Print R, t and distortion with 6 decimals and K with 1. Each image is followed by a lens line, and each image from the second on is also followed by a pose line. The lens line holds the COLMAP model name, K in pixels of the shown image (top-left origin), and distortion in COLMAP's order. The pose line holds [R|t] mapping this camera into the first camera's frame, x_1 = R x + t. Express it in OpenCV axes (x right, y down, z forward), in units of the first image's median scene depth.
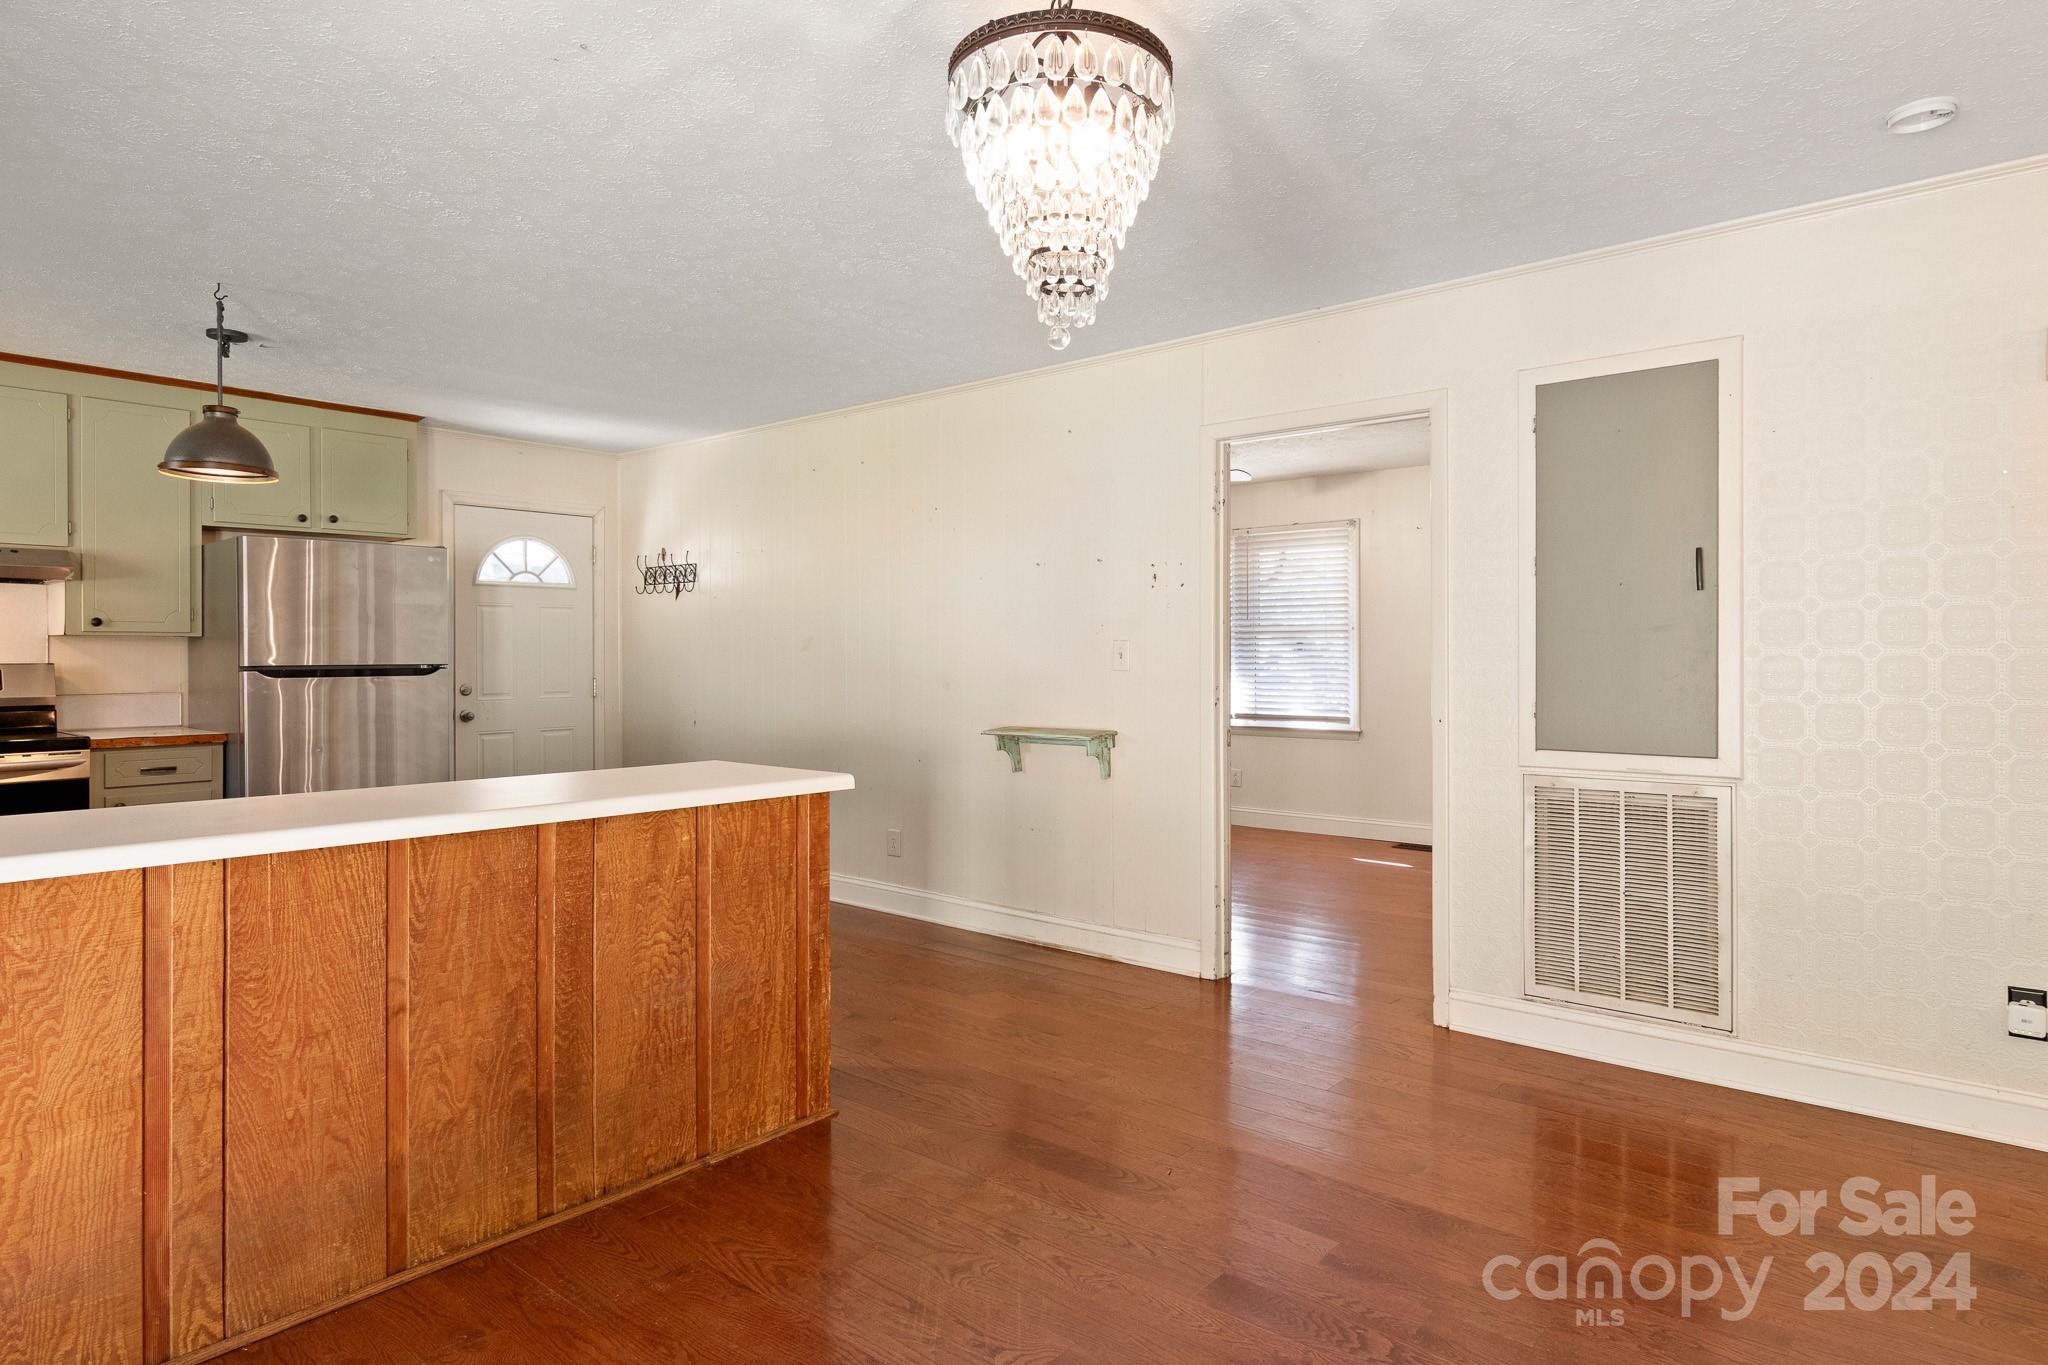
lens RADIAL K [[1165.1, 0, 1024.9], [0, 1165.1, 656.9], [0, 0, 1]] dist [-0.000259, 0.000006]
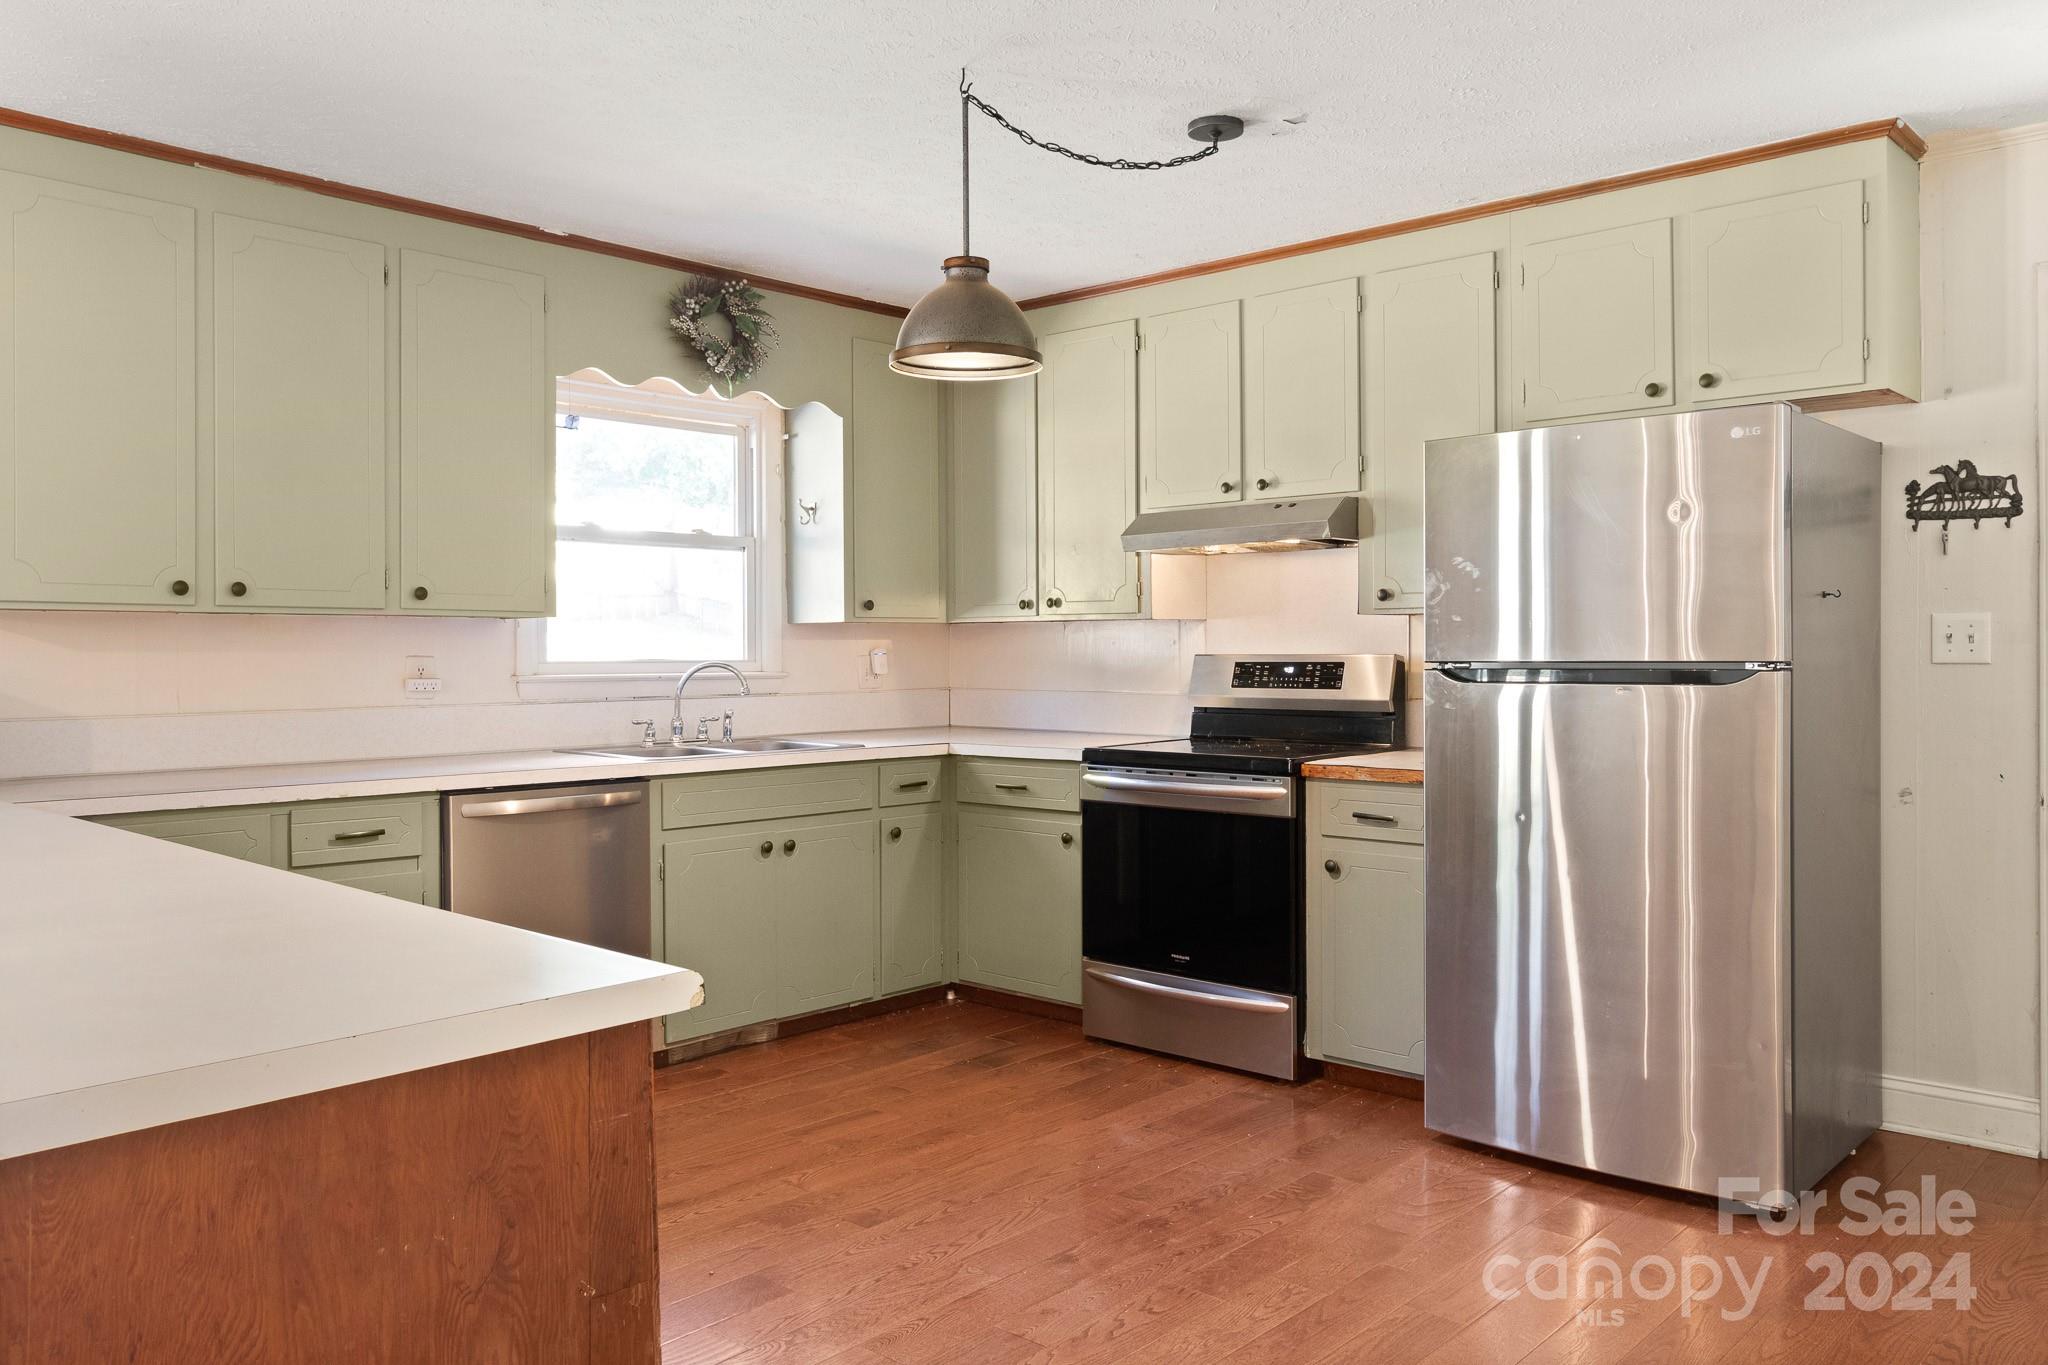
lens RADIAL K [[1524.4, 0, 1017.0], [0, 1524.4, 651.2], [0, 0, 1]] dist [-0.000752, 0.001655]
pose [[-0.044260, 0.005034, -0.999007, 0.148554], [0.003006, 0.999983, 0.004906, -0.002109], [0.999016, -0.002786, -0.044274, 1.045564]]
